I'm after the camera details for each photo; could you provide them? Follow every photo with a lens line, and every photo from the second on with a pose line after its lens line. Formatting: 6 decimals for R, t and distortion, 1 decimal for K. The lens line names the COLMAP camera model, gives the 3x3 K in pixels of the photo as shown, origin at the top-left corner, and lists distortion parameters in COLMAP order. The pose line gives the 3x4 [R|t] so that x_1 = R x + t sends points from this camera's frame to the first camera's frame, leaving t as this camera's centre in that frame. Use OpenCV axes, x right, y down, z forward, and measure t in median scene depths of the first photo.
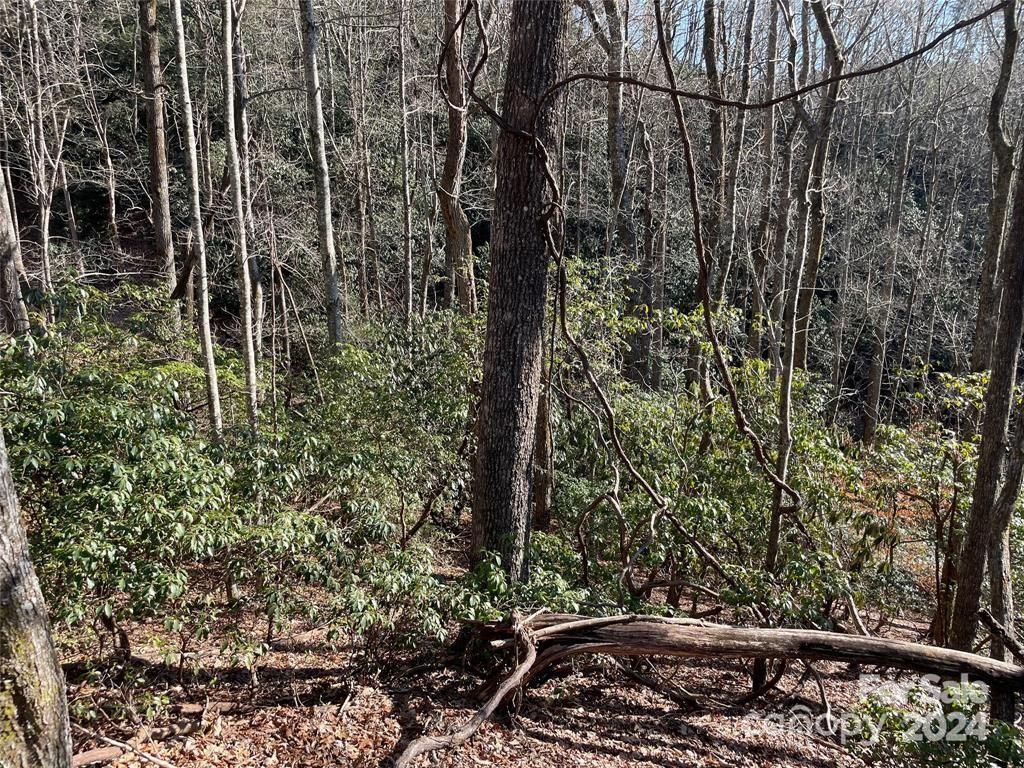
lens RADIAL K [[768.2, 0, 515.2], [0, 768.2, 378.6], [0, 0, 1]] dist [0.053442, -0.083132]
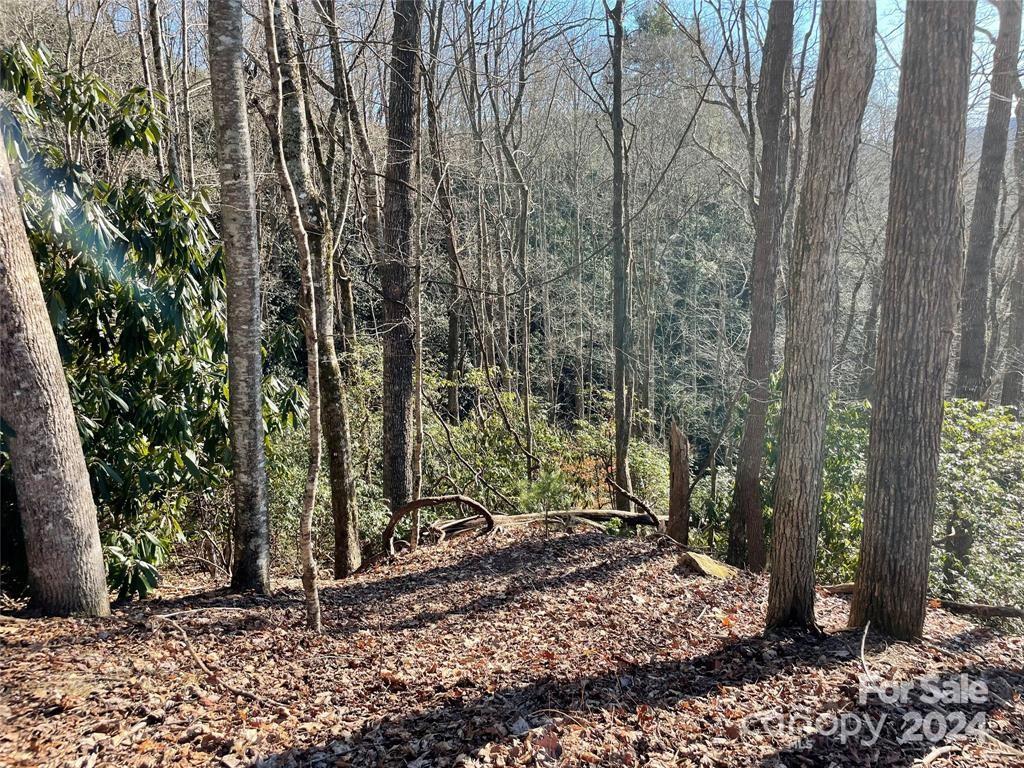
lens RADIAL K [[768.2, 0, 508.7], [0, 768.2, 384.8], [0, 0, 1]] dist [0.053442, -0.083132]
pose [[0.936707, -0.112247, 0.331634, -0.286226], [0.126553, 0.991721, -0.021788, -0.005111], [-0.326443, 0.062378, 0.943157, -0.714717]]
